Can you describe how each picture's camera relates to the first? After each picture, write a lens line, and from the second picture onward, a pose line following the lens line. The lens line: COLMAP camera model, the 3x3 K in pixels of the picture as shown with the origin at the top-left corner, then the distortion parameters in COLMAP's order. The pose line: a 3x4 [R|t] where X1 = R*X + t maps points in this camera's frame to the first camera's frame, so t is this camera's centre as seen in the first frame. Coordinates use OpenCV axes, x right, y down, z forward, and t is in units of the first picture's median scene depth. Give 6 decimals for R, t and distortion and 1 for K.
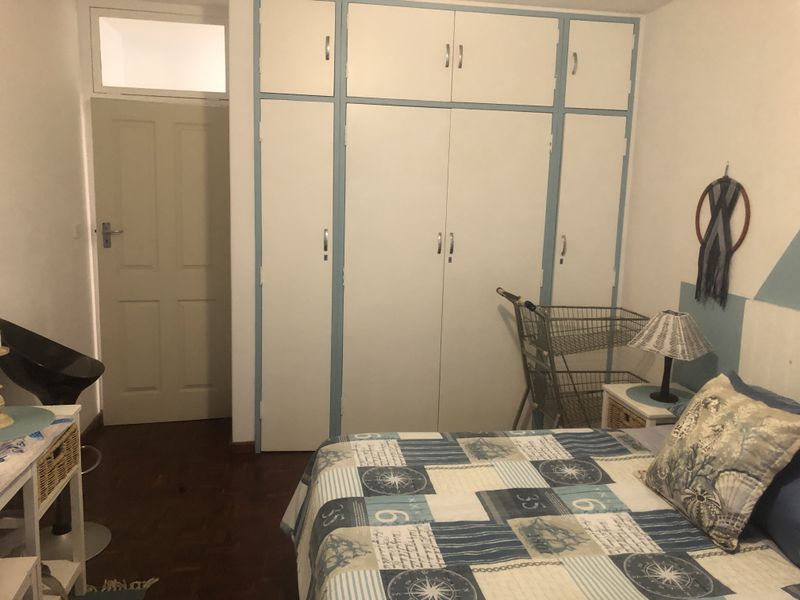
lens RADIAL K [[644.6, 0, 400.4], [0, 644.6, 279.8], [0, 0, 1]] dist [0.016244, 0.000392]
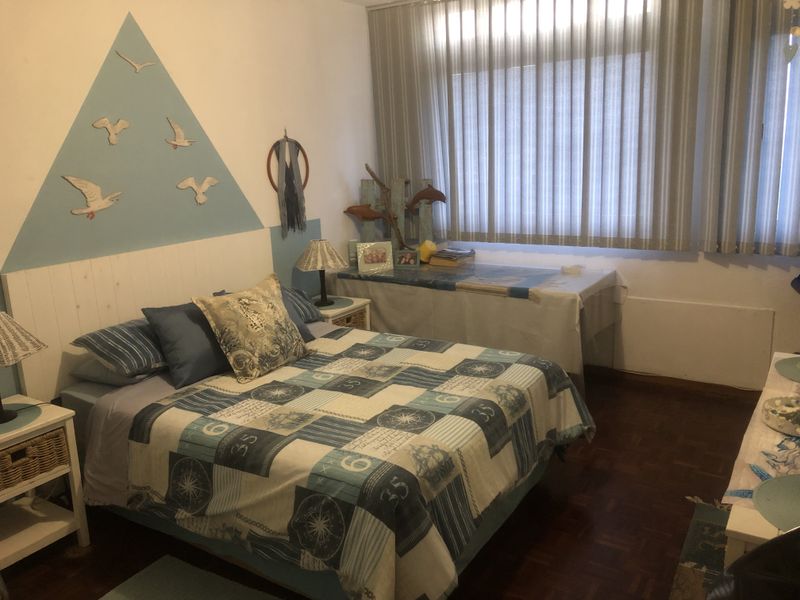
lens RADIAL K [[644.6, 0, 400.4], [0, 644.6, 279.8], [0, 0, 1]] dist [0.016244, 0.000392]
pose [[-0.735551, -0.133178, 0.664251, -0.730302], [0.117785, 0.940416, 0.318975, -0.276029], [-0.667152, 0.312861, -0.676037, 1.746100]]
